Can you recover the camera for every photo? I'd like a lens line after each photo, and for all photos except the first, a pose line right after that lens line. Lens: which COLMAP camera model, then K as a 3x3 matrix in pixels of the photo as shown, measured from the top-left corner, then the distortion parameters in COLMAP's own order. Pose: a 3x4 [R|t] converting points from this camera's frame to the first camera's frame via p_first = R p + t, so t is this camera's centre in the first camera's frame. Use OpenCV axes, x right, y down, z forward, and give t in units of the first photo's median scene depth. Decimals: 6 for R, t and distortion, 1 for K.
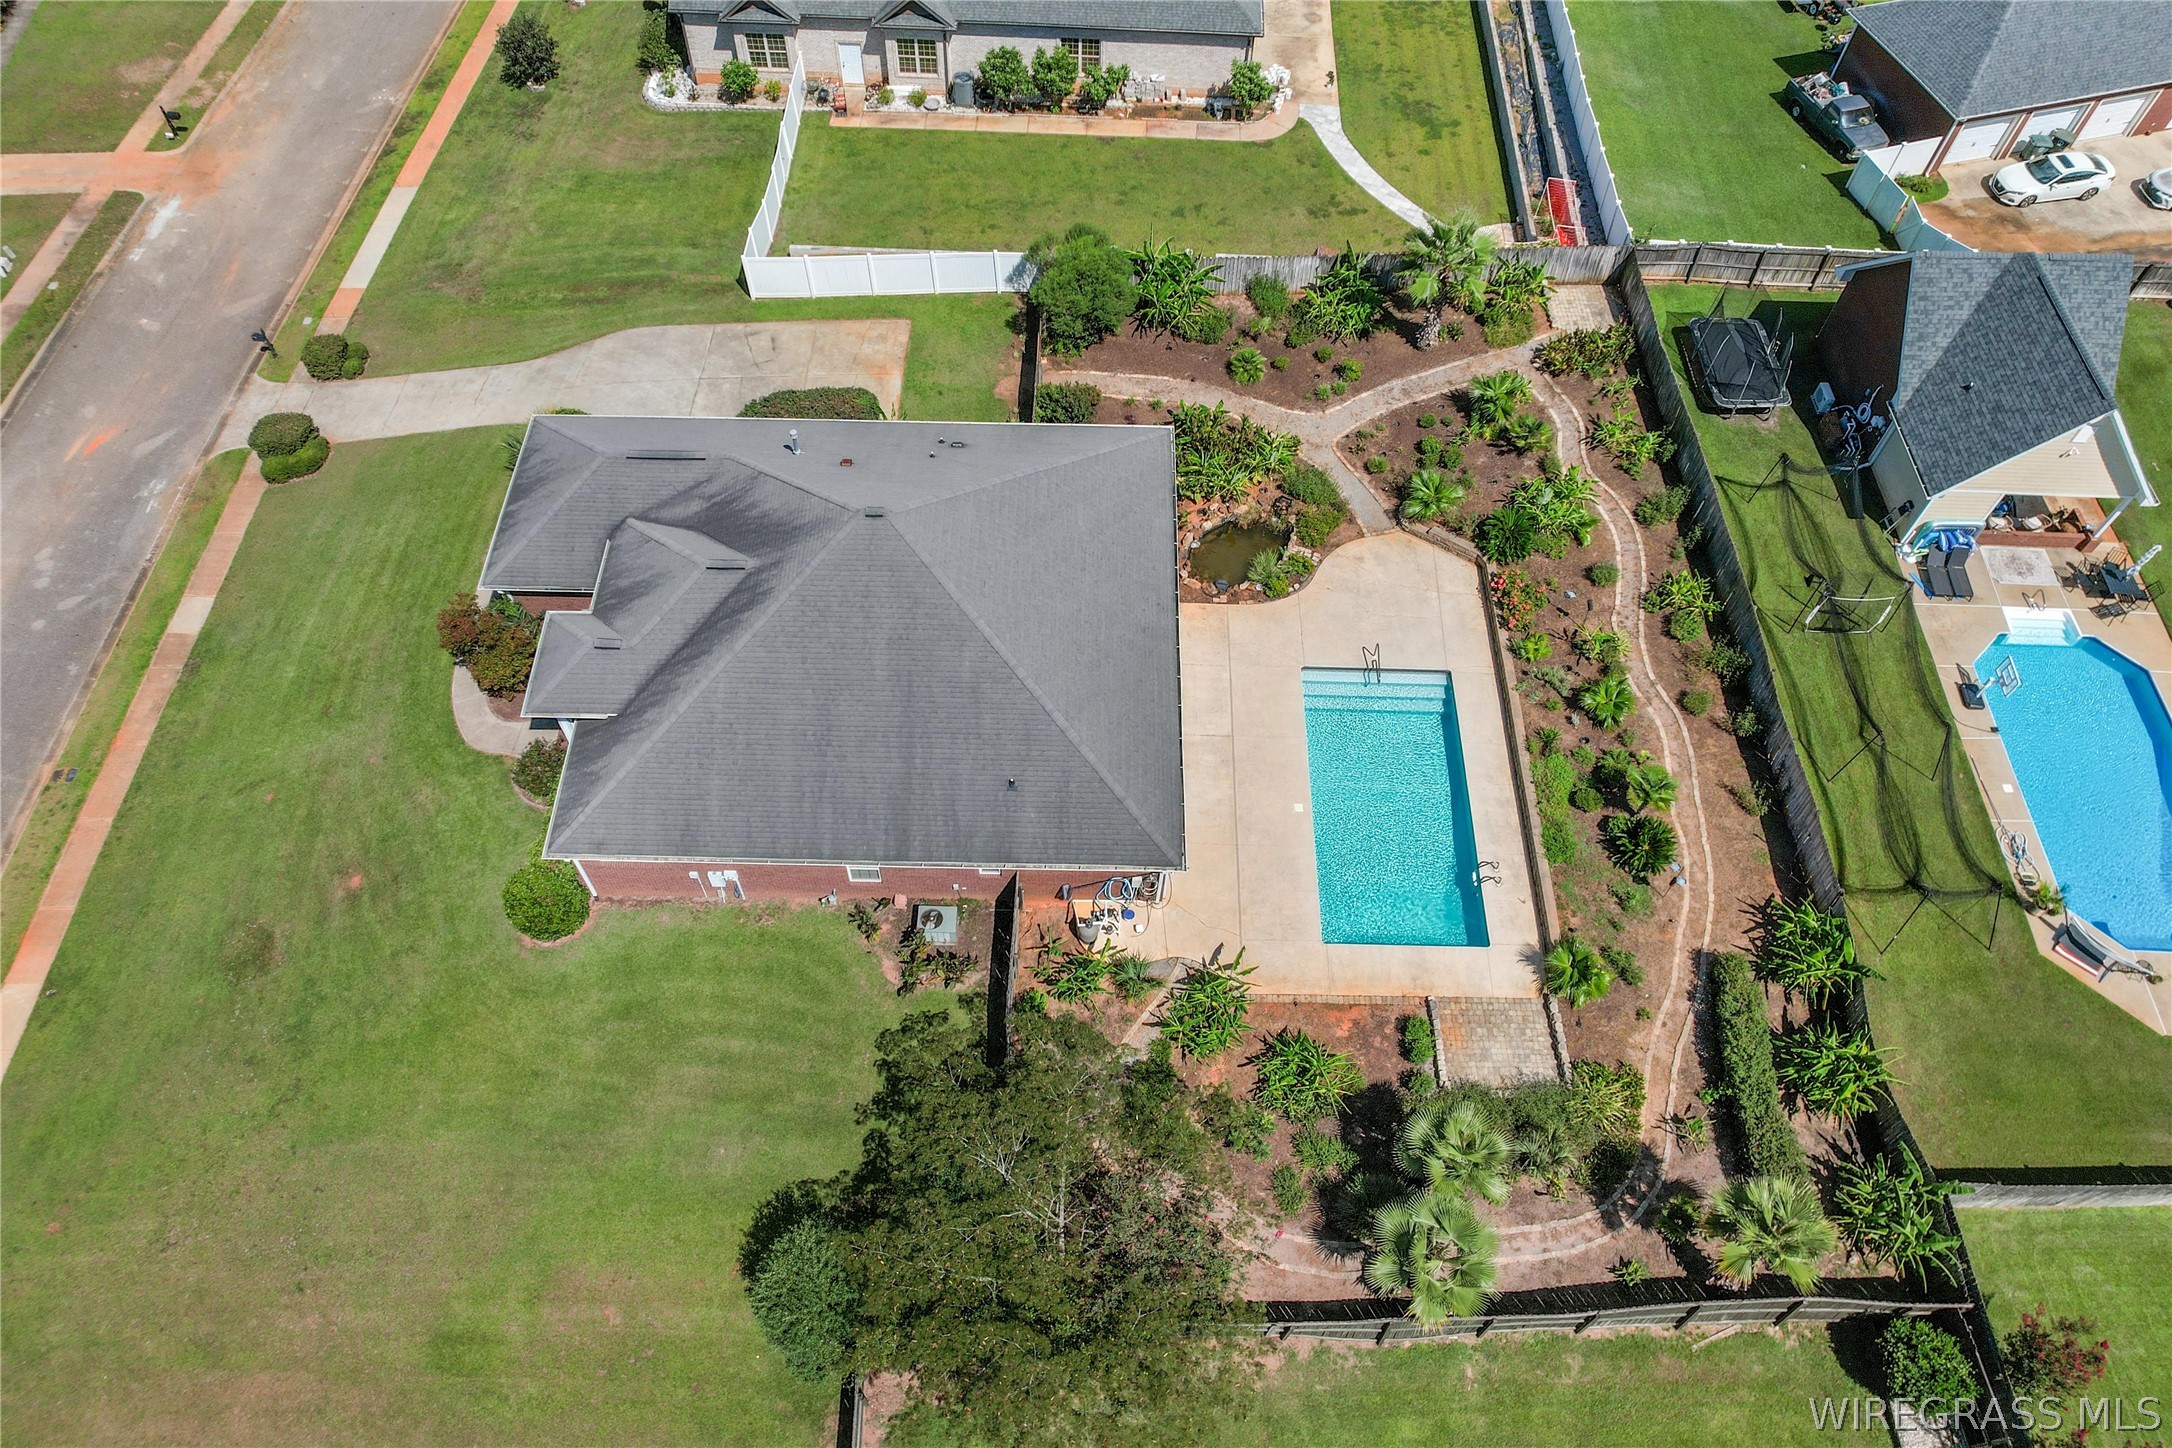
lens RADIAL K [[1443.8, 0, 1093.7], [0, 1443.8, 743.5], [0, 0, 1]] dist [-0.046292, 0.031506]
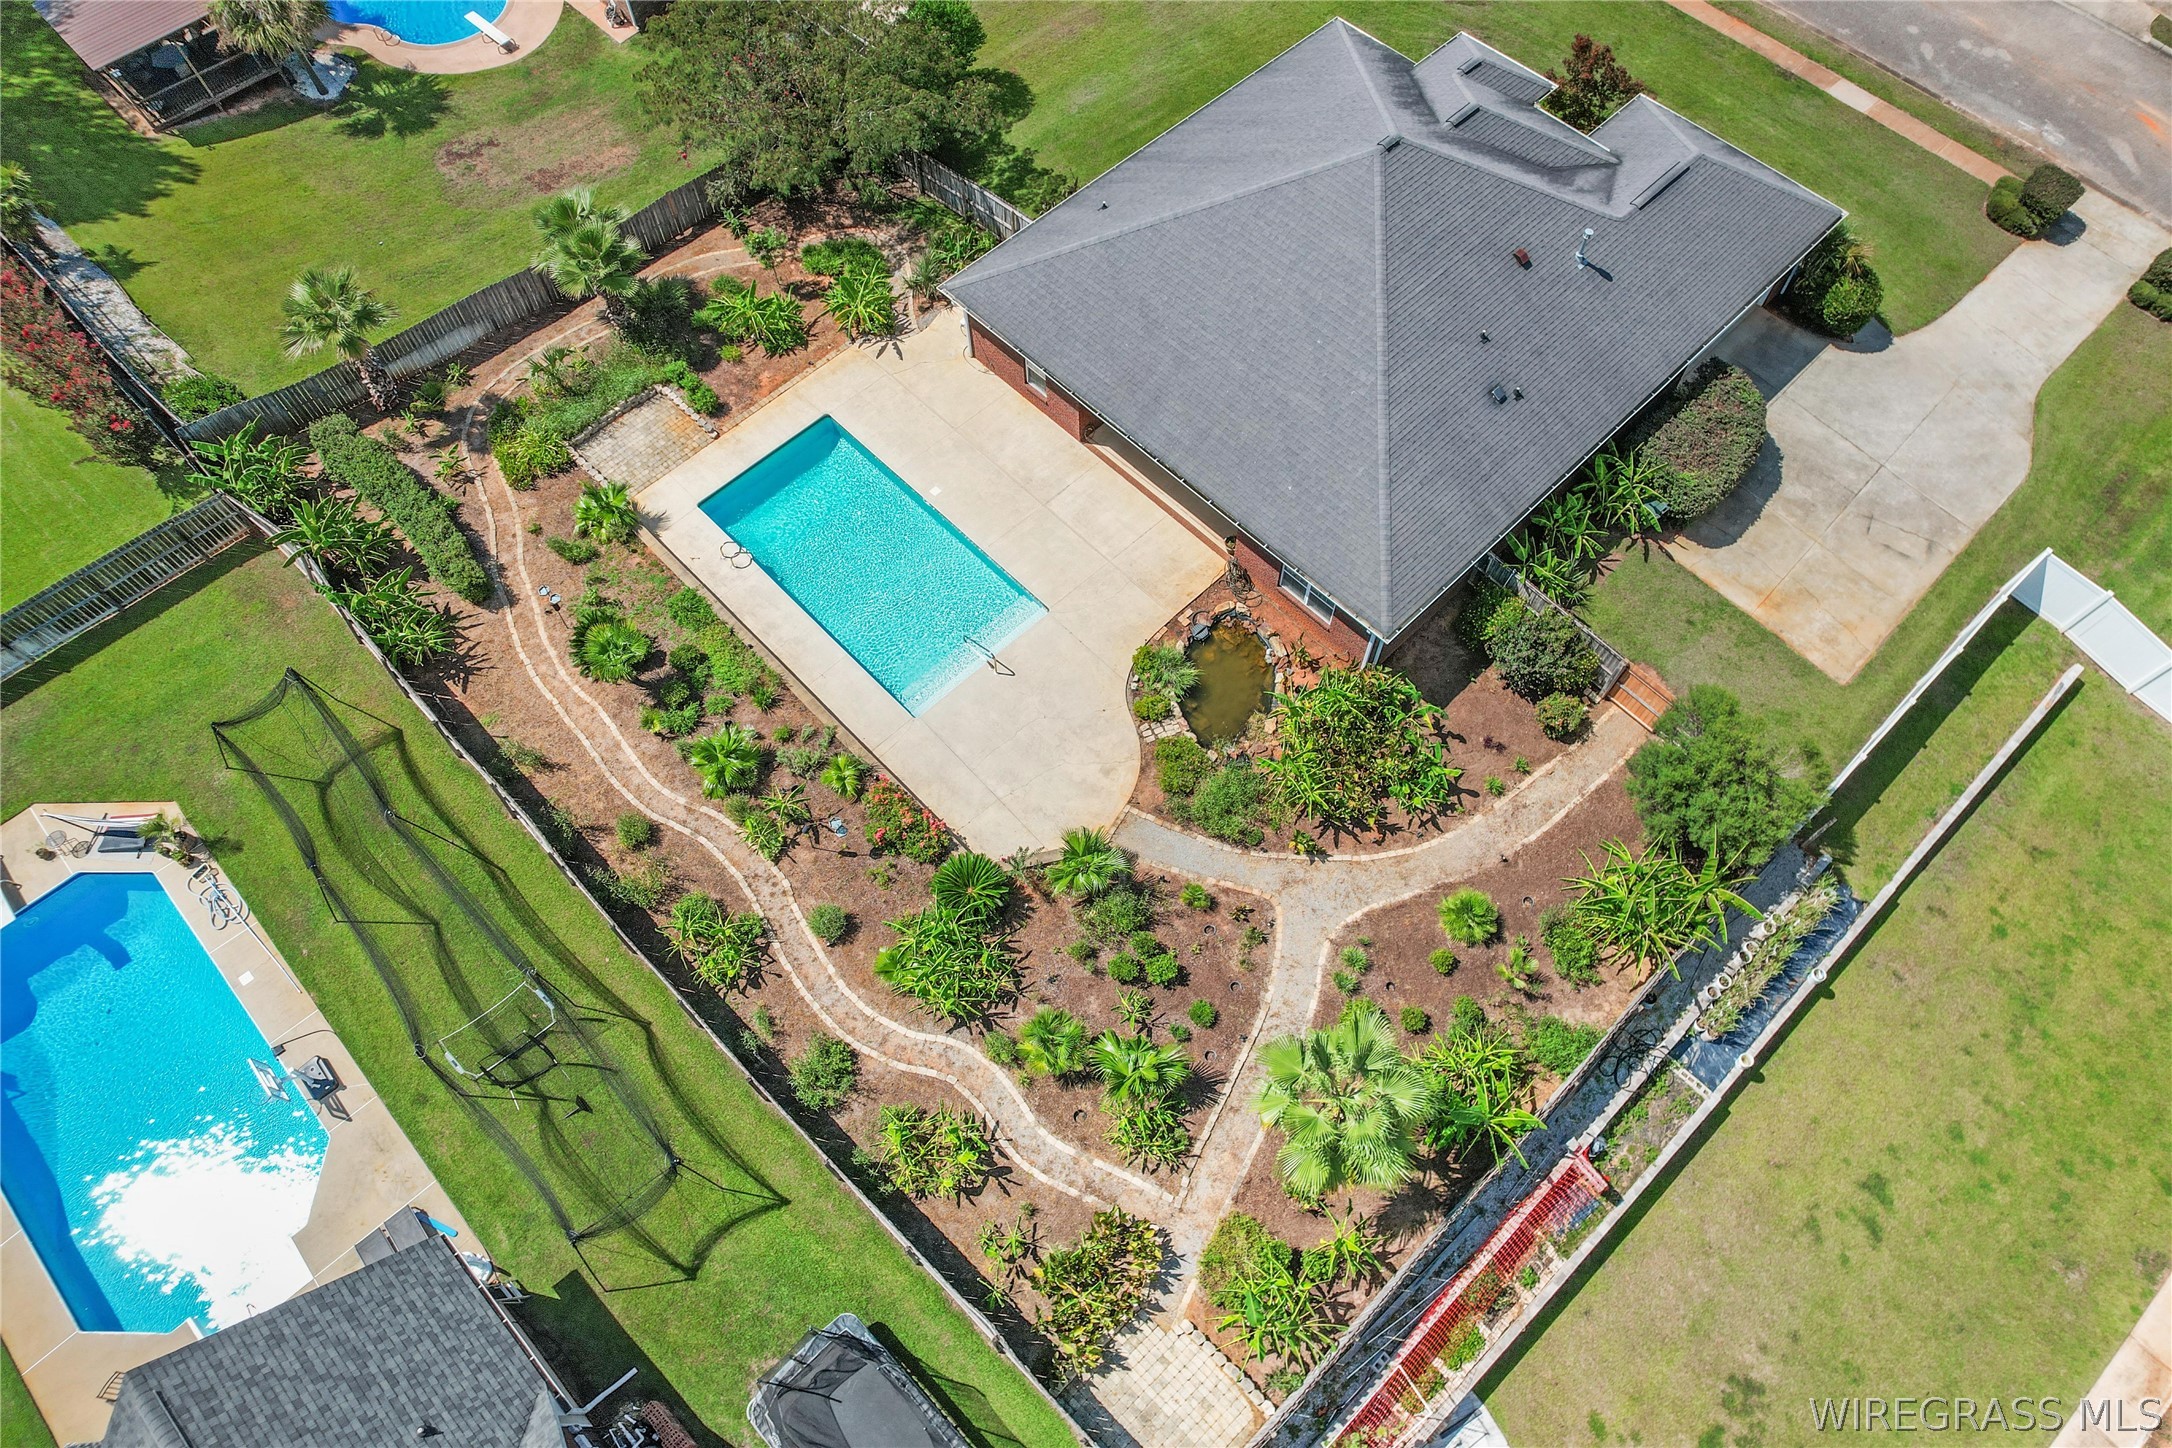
lens RADIAL K [[1388.0, 0, 1092.0], [0, 1388.0, 728.5], [0, 0, 1]] dist [-0.062849, 0.051653]
pose [[-0.710620, 0.616583, -0.338888, 0.445081], [-0.595076, -0.269740, 0.757050, -0.703112], [0.375372, 0.739639, 0.558596, 0.605862]]
